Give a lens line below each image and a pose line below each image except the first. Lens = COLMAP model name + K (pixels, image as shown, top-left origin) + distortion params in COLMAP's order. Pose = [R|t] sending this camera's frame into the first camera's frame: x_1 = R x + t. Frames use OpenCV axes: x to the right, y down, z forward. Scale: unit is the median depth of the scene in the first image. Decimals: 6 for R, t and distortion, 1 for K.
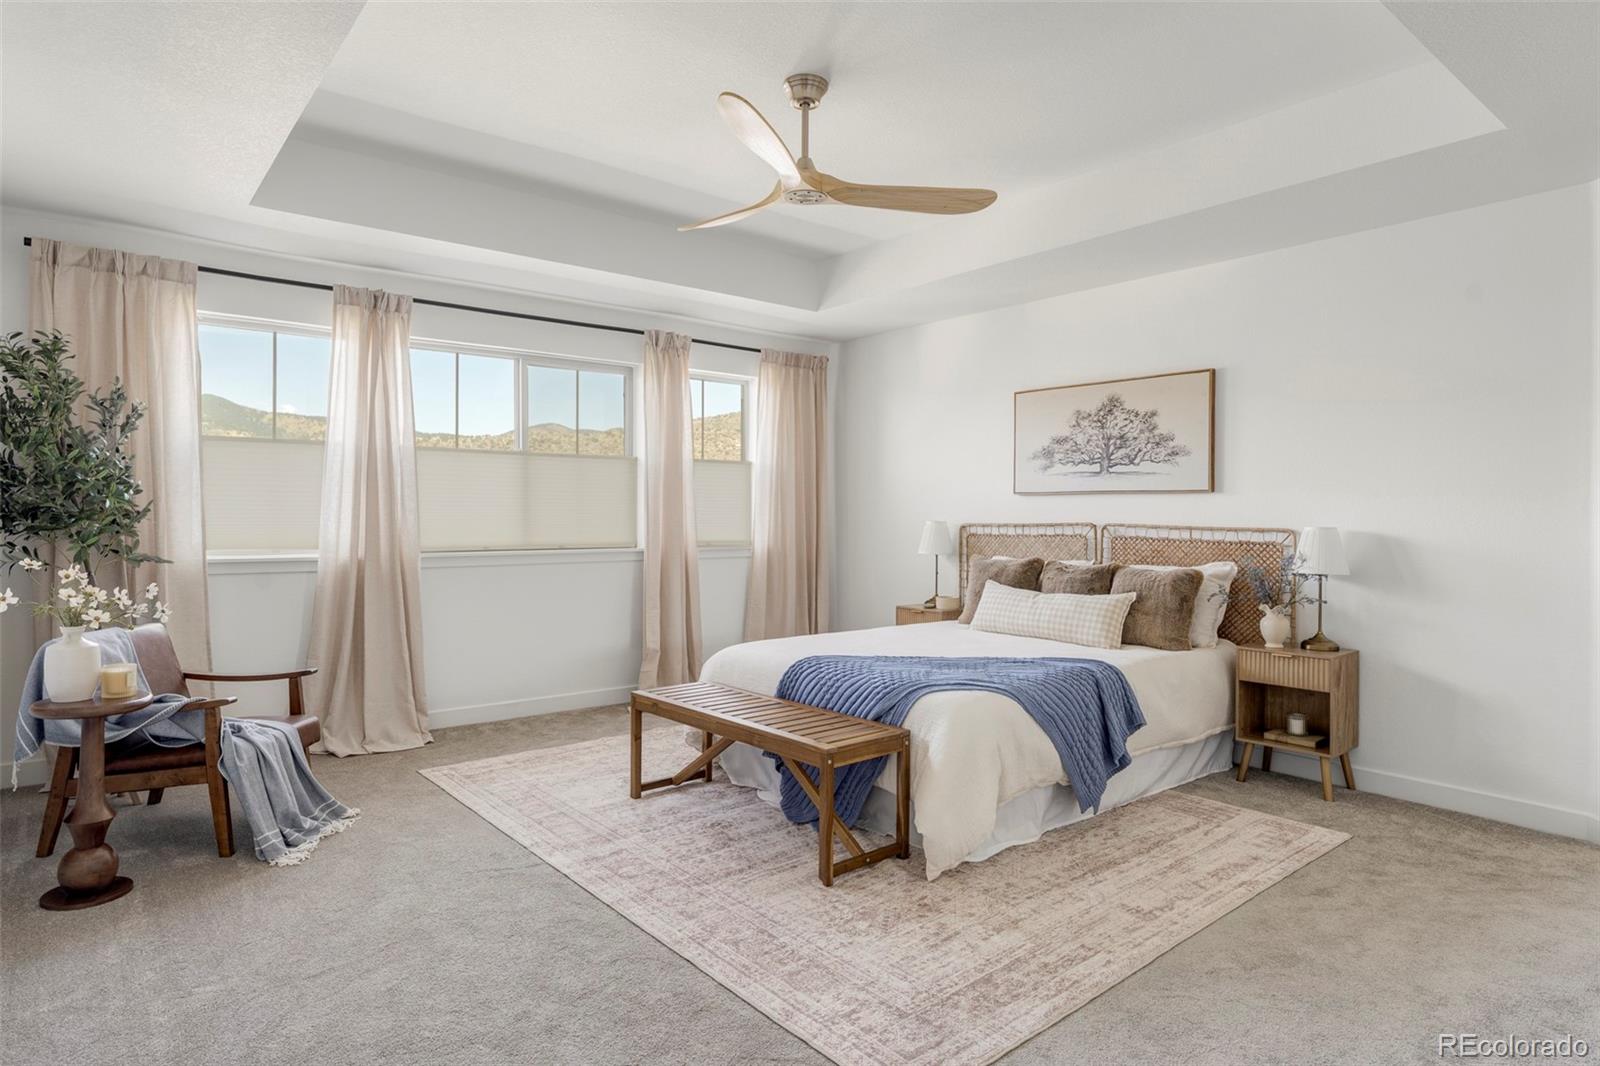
lens RADIAL K [[903.3, 0, 810.7], [0, 903.3, 530.2], [0, 0, 1]] dist [0.001500, -0.000063]
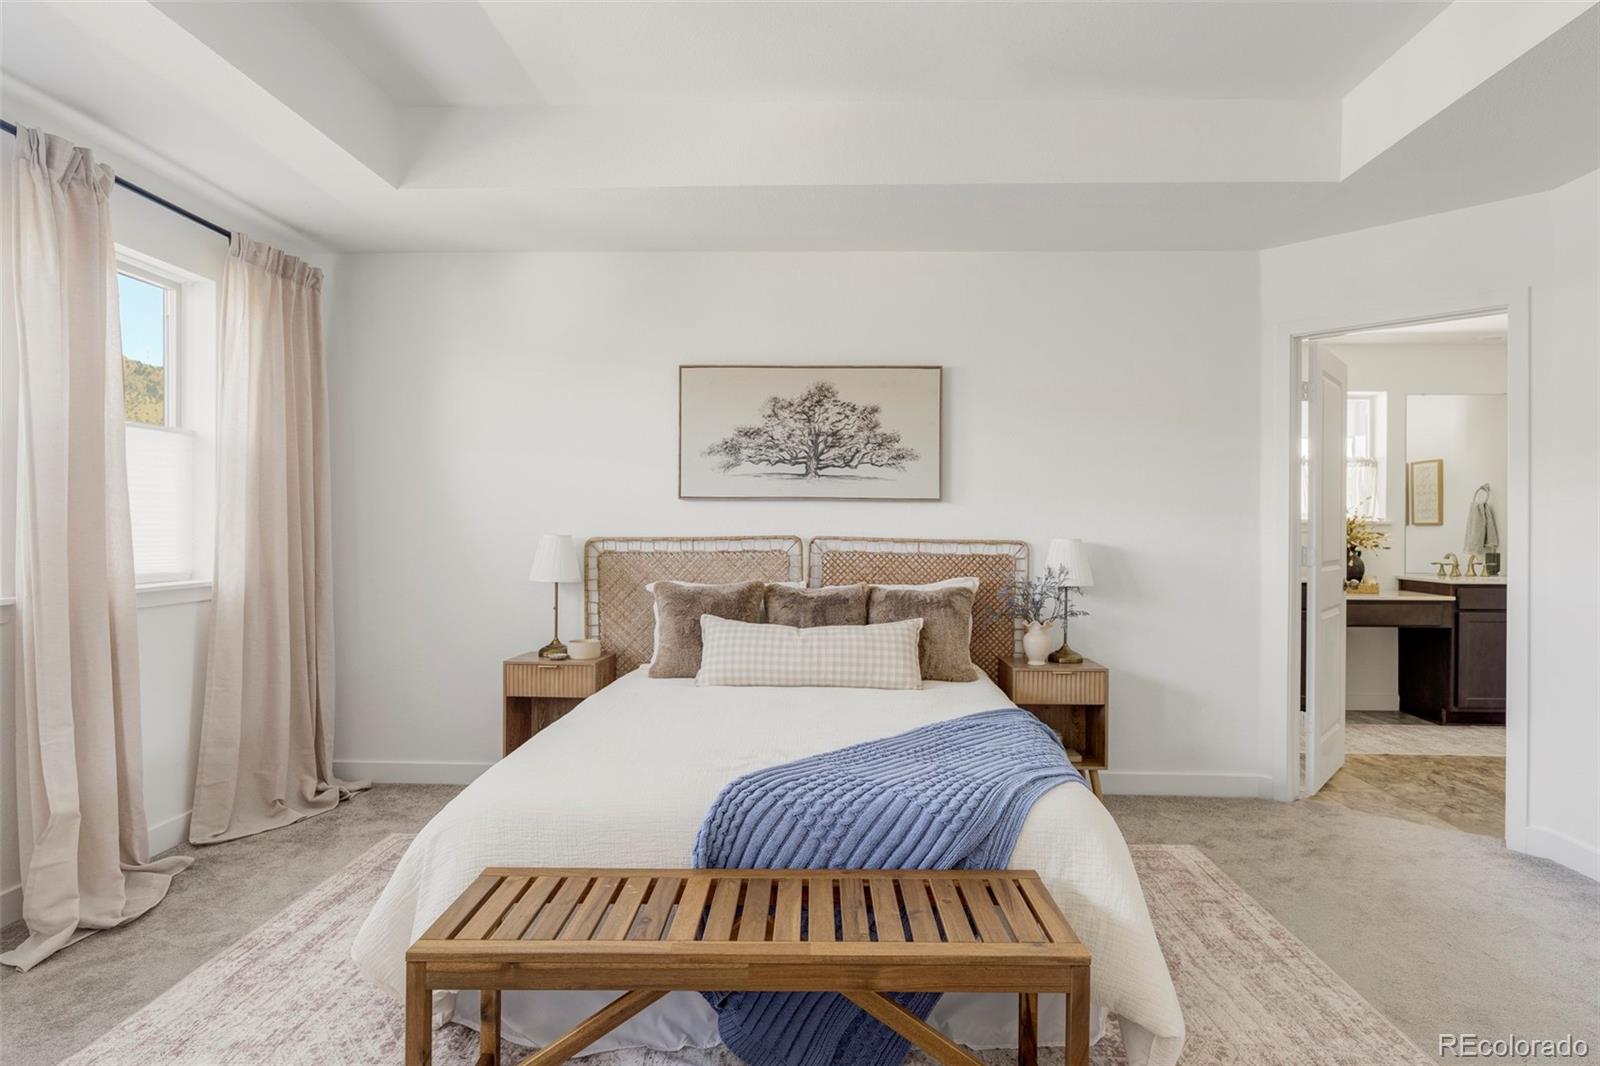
lens RADIAL K [[903.3, 0, 797.2], [0, 903.3, 539.7], [0, 0, 1]] dist [0.001500, -0.000063]
pose [[0.663143, -0.014616, 0.748350, -0.310376], [0.011869, 0.999889, 0.009011, -0.012222], [-0.748398, 0.002907, 0.663243, 0.463340]]
